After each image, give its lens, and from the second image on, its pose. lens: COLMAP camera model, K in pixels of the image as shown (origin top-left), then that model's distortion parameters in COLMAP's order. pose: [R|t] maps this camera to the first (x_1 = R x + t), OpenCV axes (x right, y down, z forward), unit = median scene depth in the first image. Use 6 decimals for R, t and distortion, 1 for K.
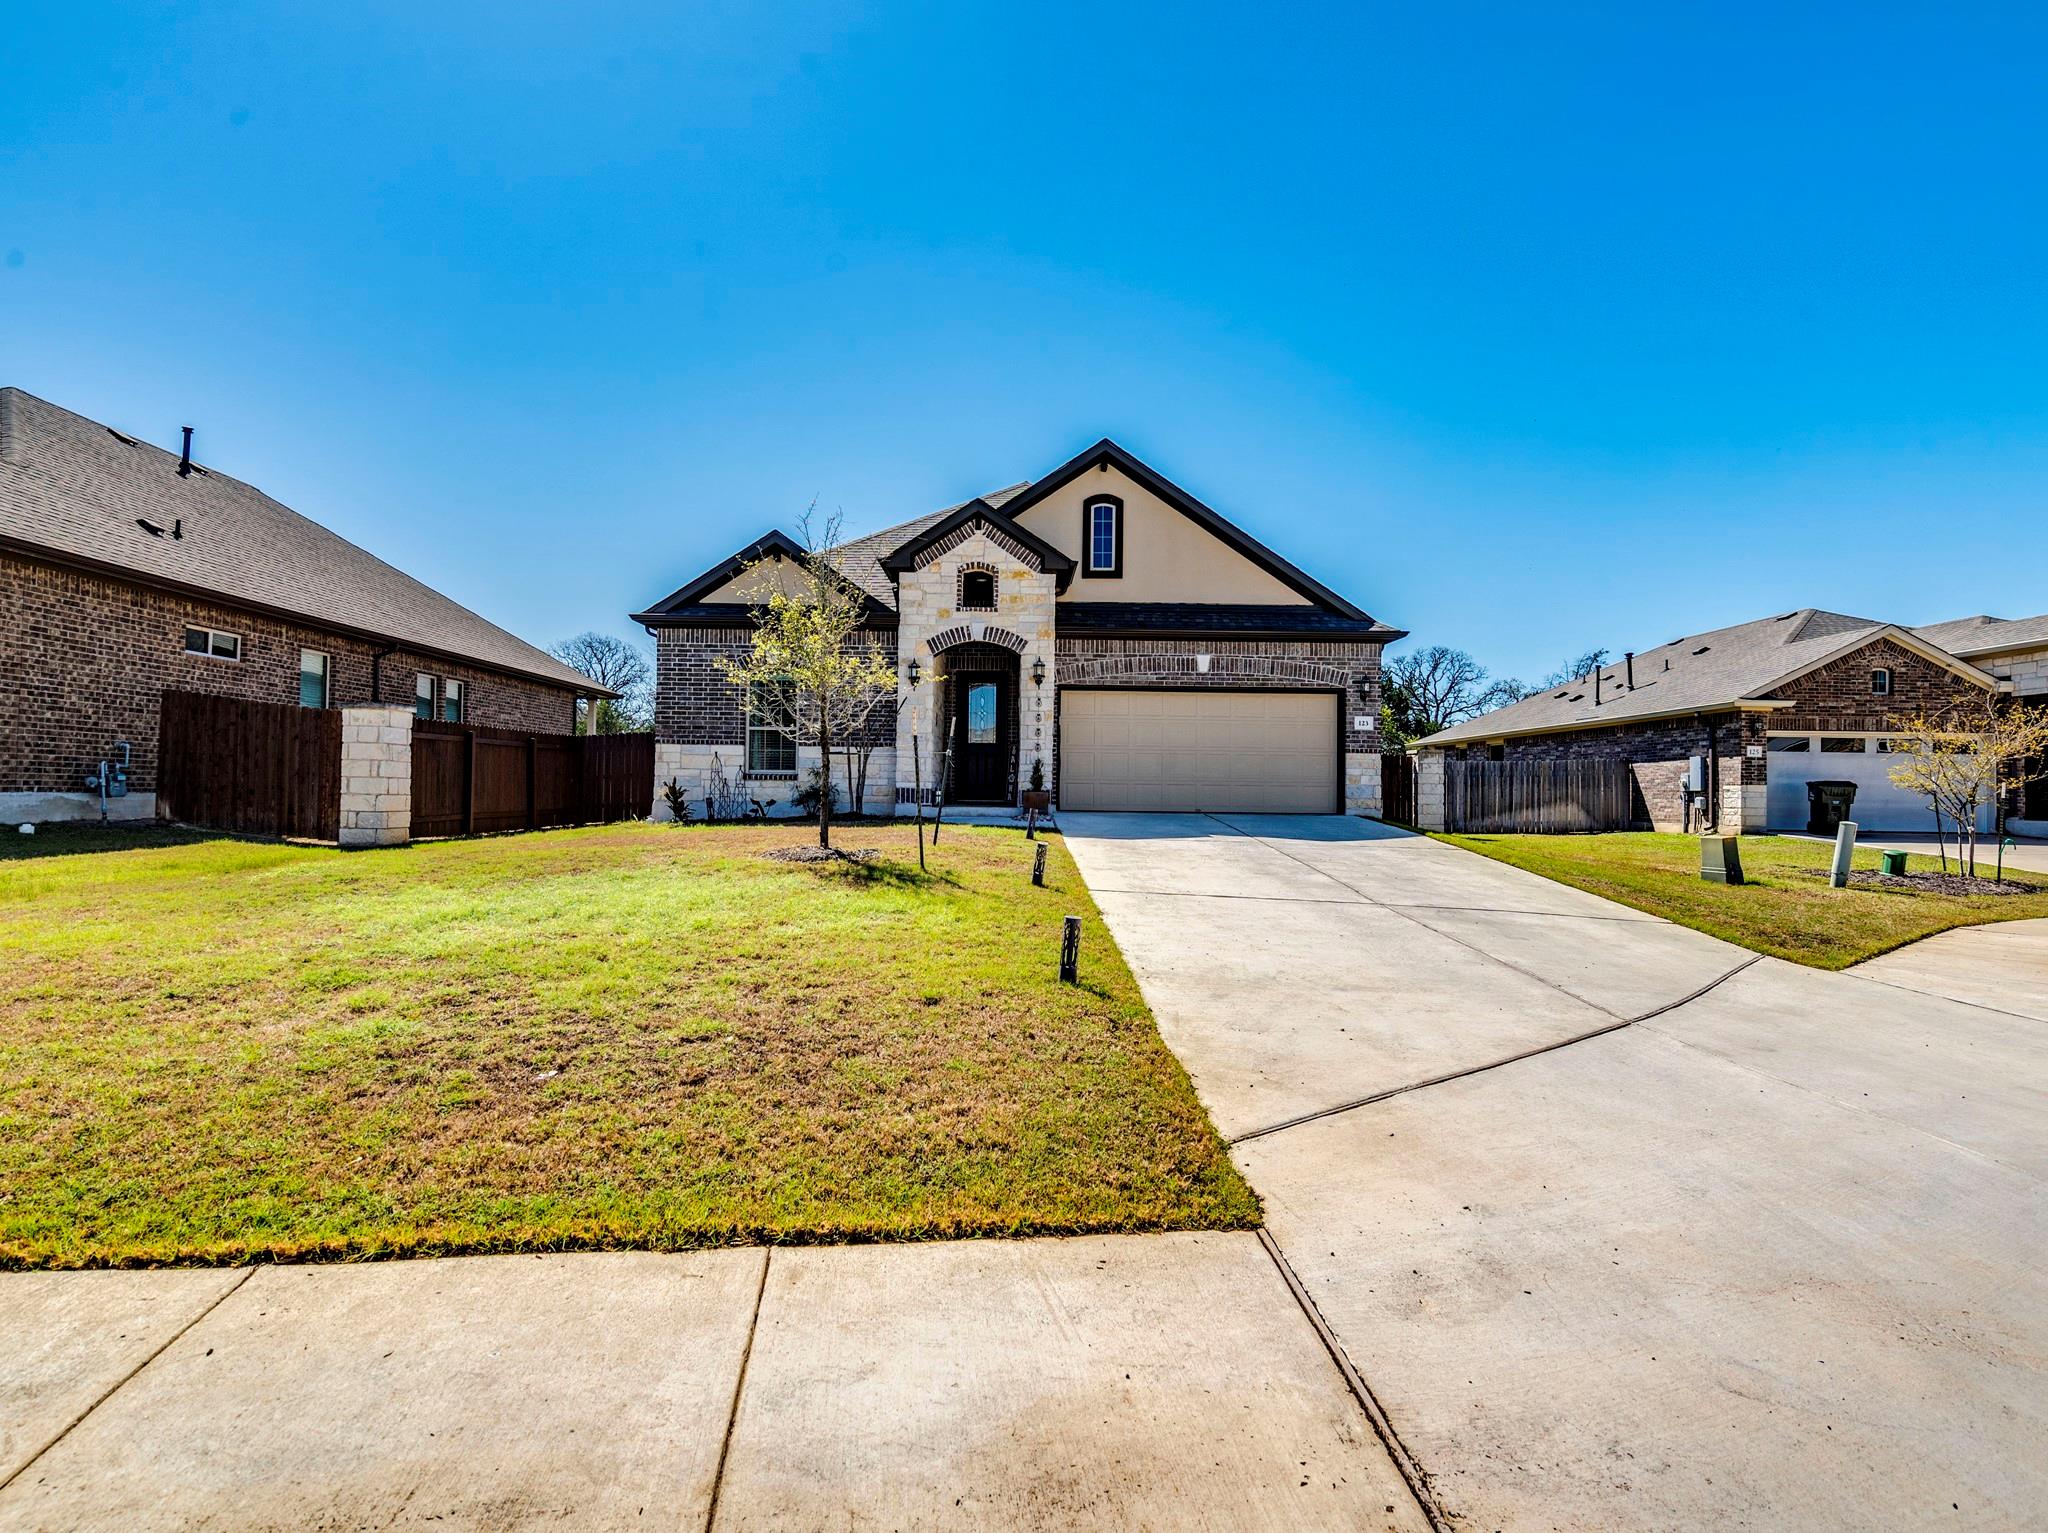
lens RADIAL K [[1035.1, 0, 1018.5], [0, 1035.1, 769.3], [0, 0, 1]] dist [-0.002796, 0.000388]
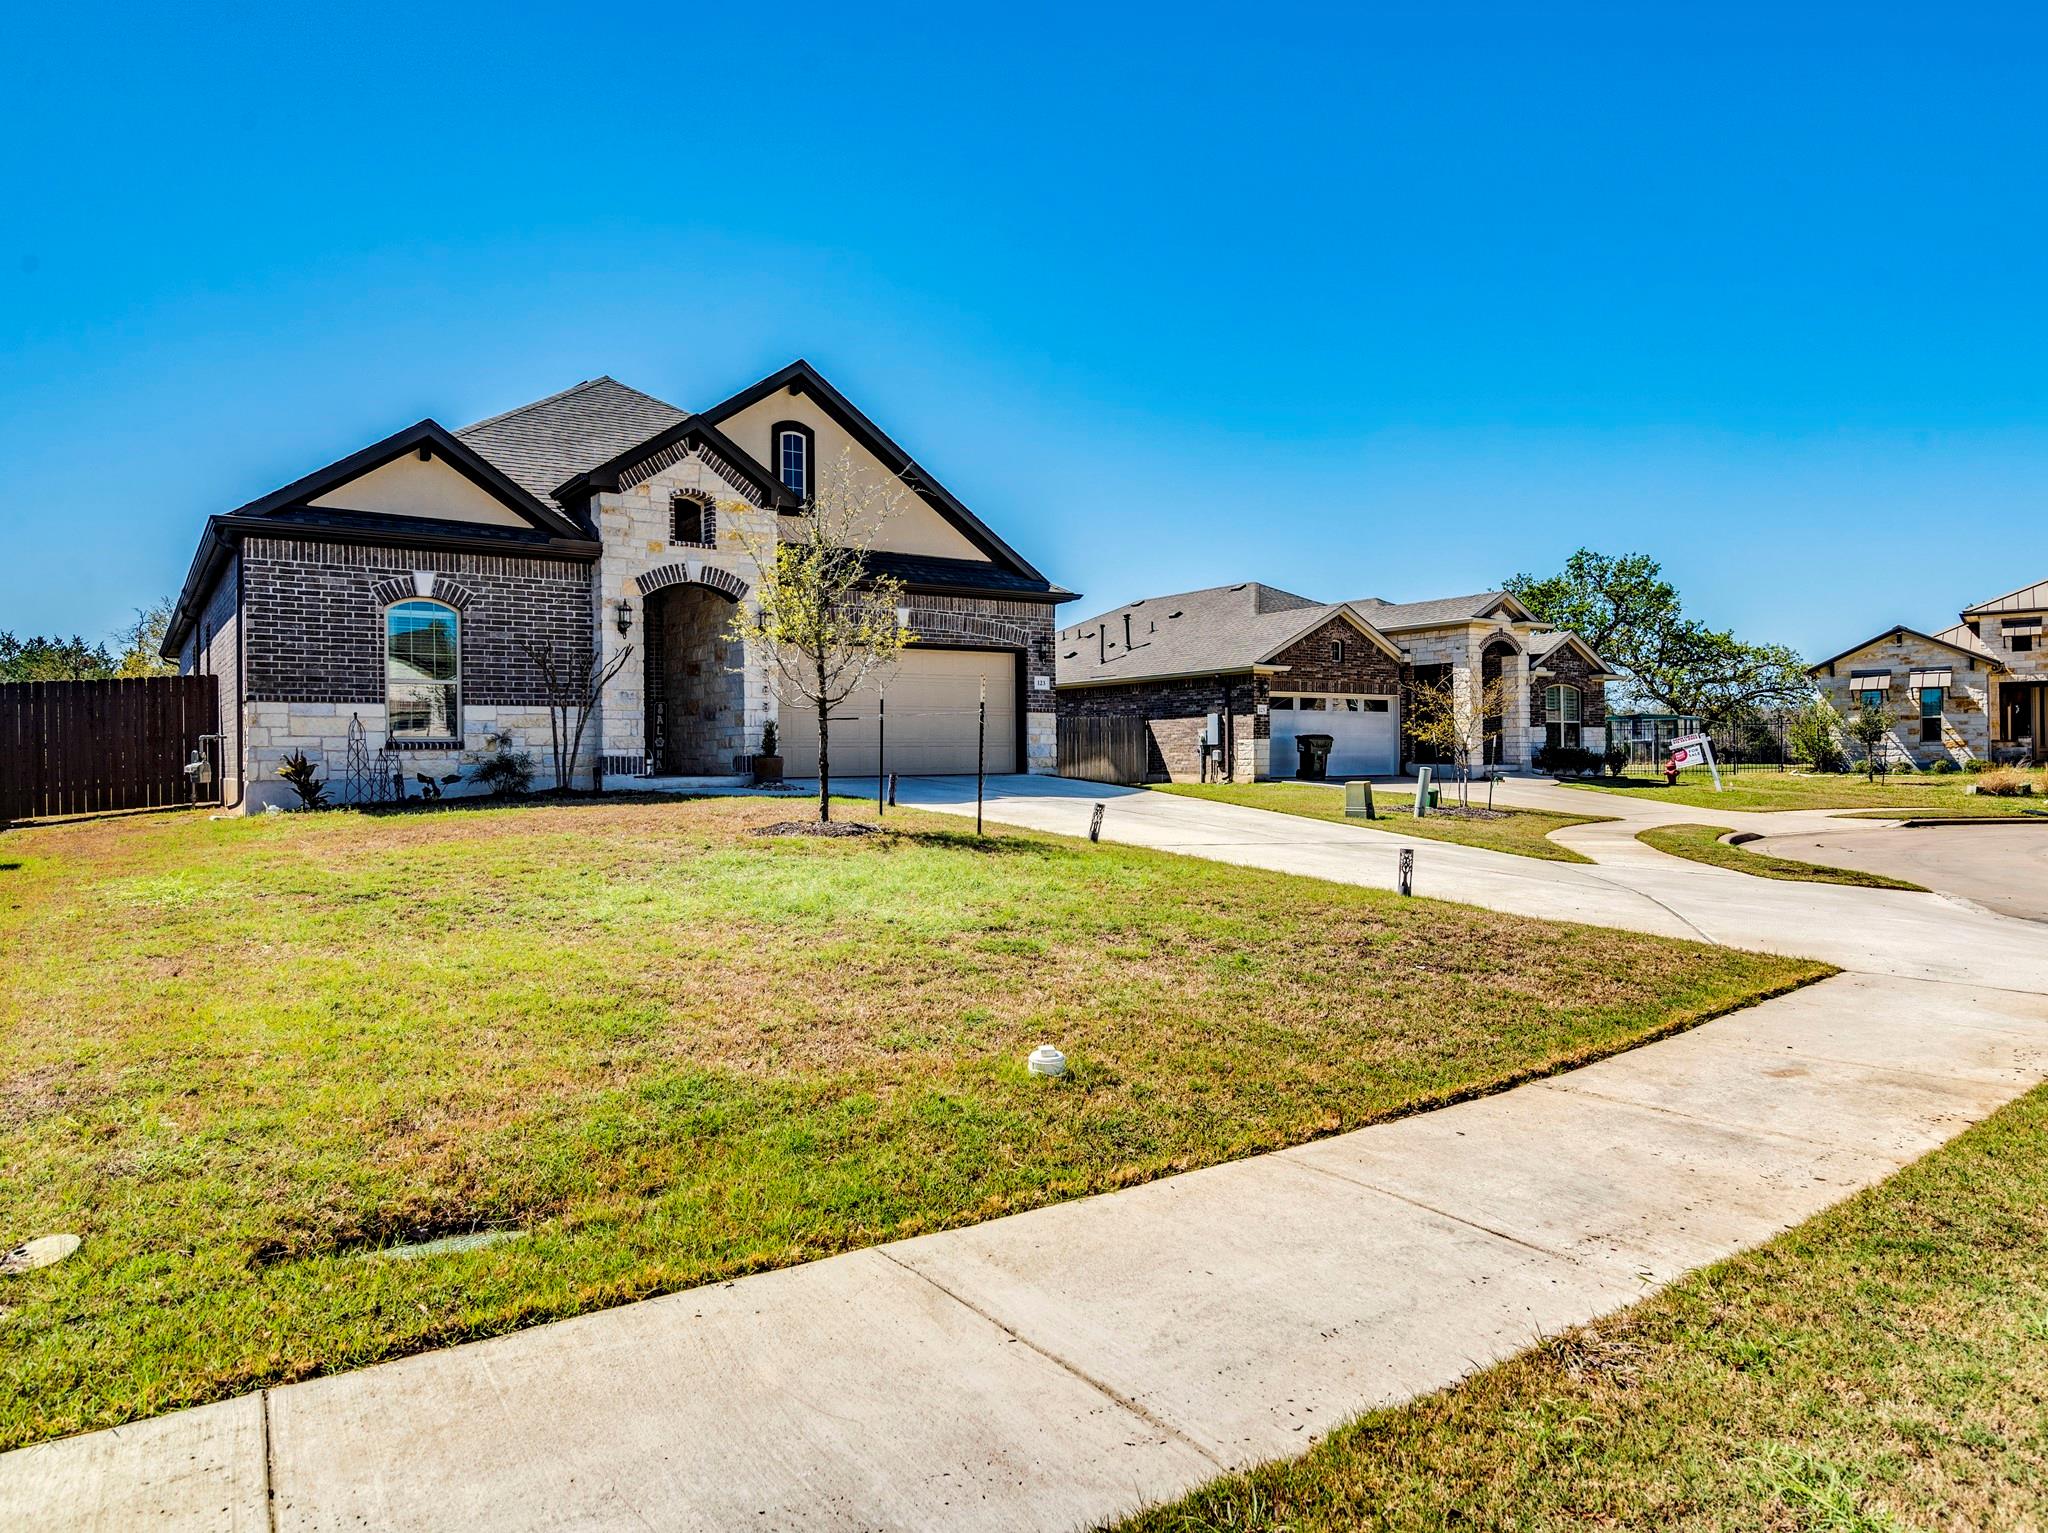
lens RADIAL K [[1278.8, 0, 1024.7], [0, 1278.8, 754.5], [0, 0, 1]] dist [-0.000987, 0.003373]
pose [[0.822875, -0.019847, 0.567876, -0.392724], [0.006249, 0.999645, 0.025883, -0.007185], [-0.568188, -0.017750, 0.822707, -0.021277]]
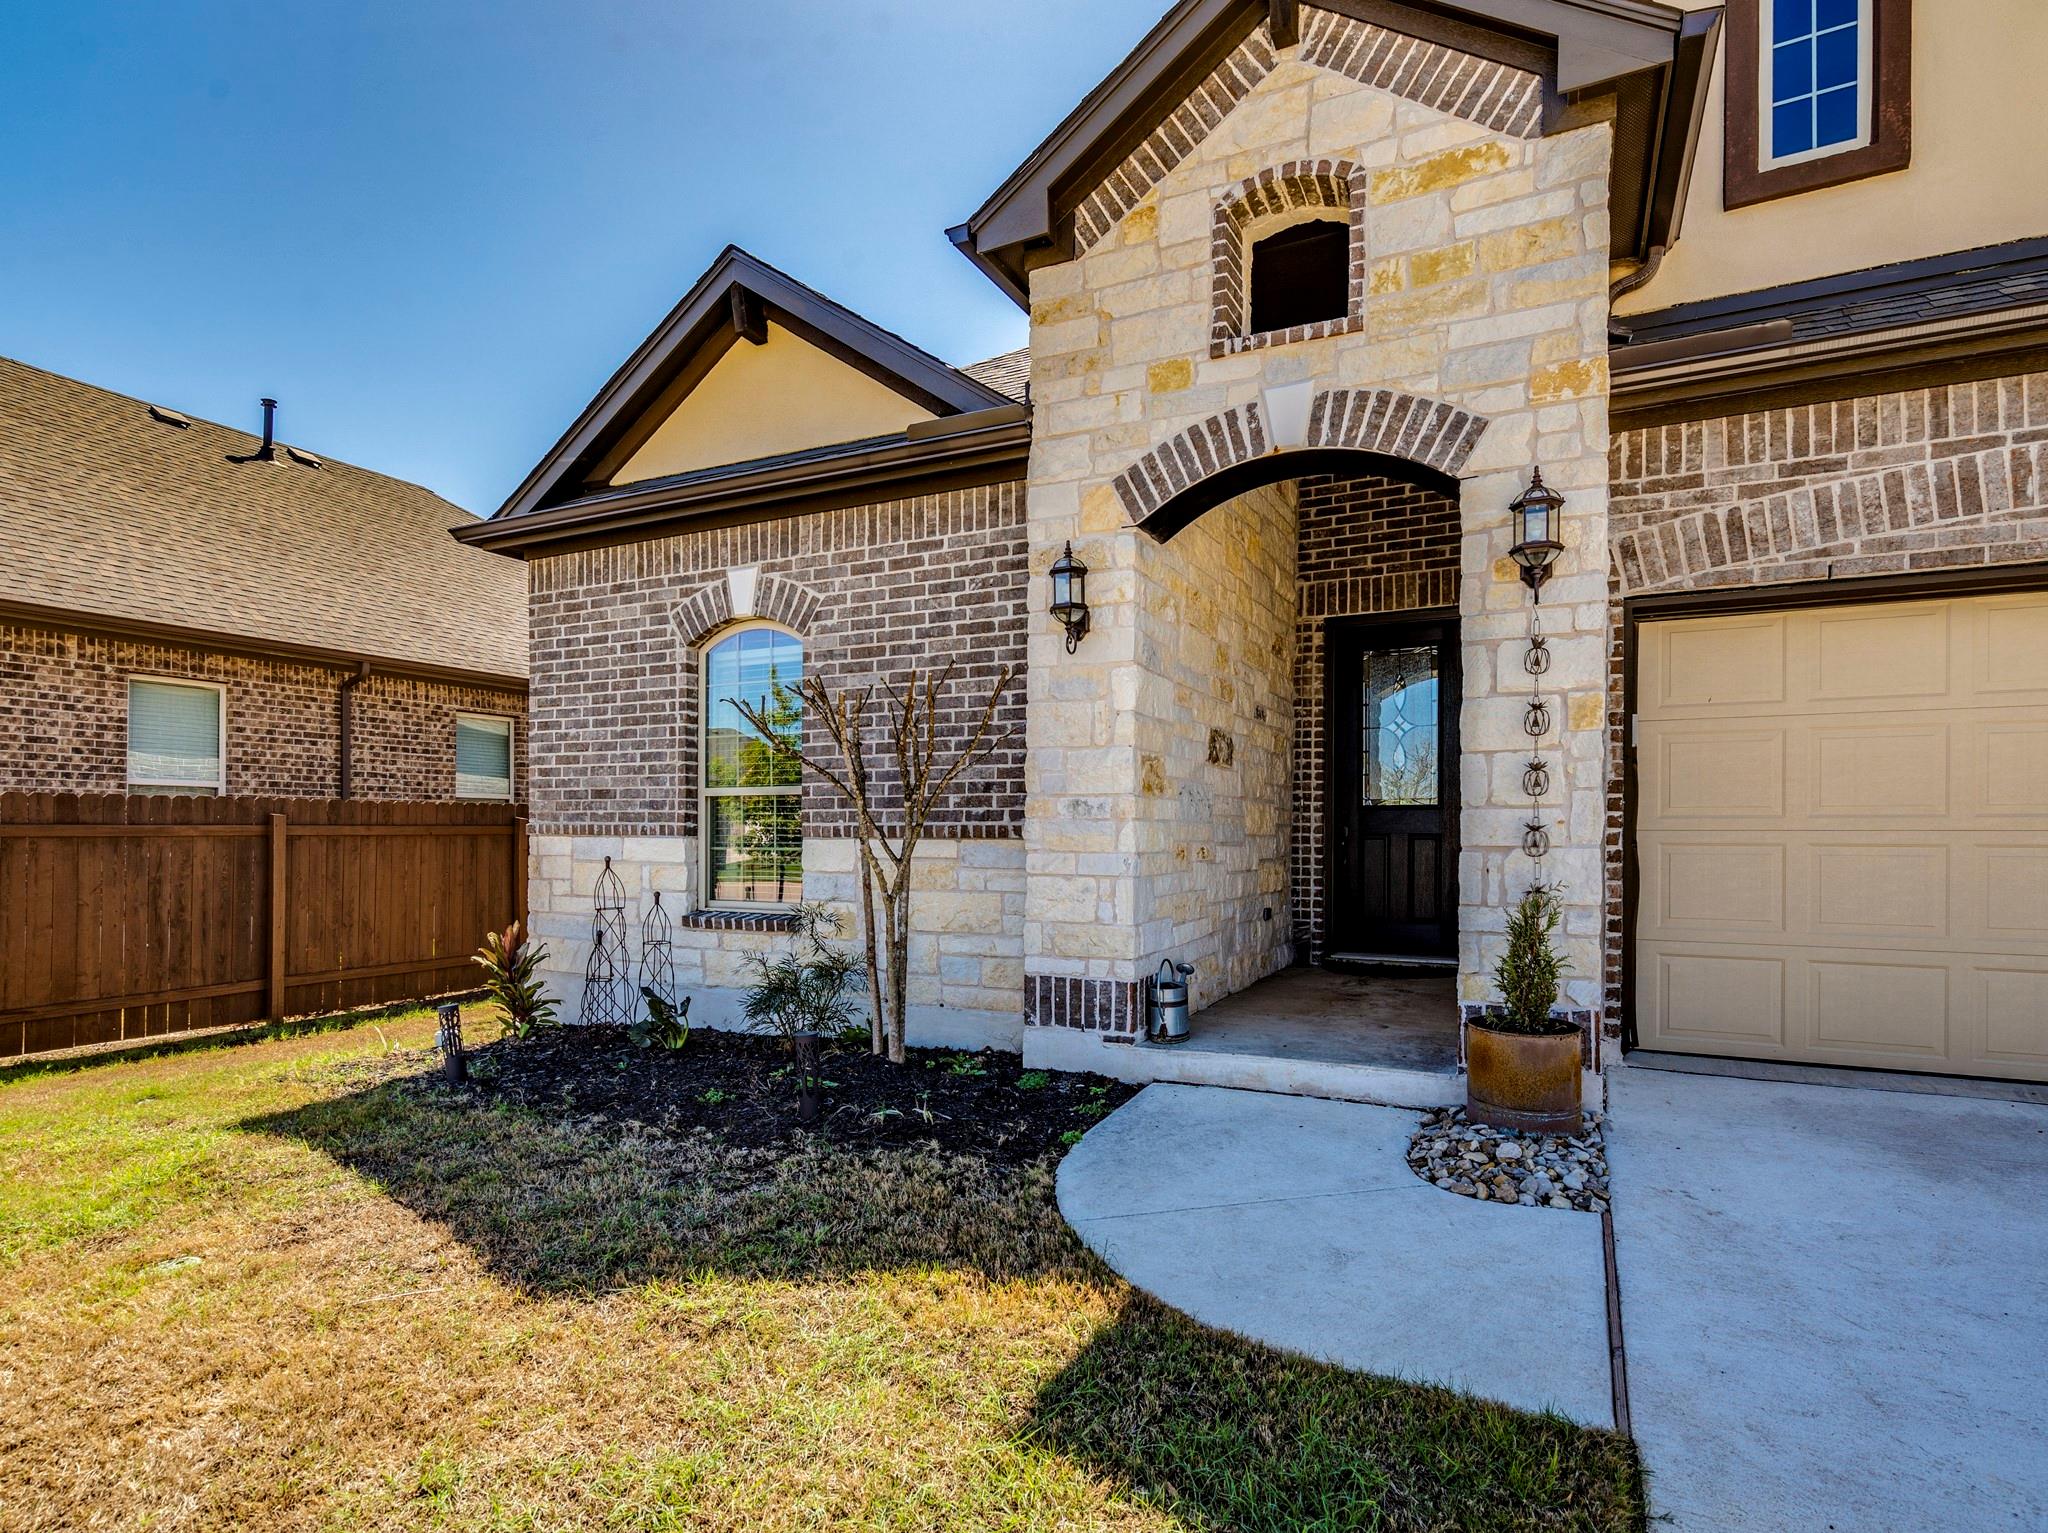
lens RADIAL K [[1074.7, 0, 1017.1], [0, 1074.7, 833.2], [0, 0, 1]] dist [-0.003887, 0.001283]
pose [[0.887328, -0.009593, -0.461040, 0.025504], [0.017335, 0.999771, 0.012560, -0.026328], [0.460814, -0.019137, 0.887291, 0.672758]]
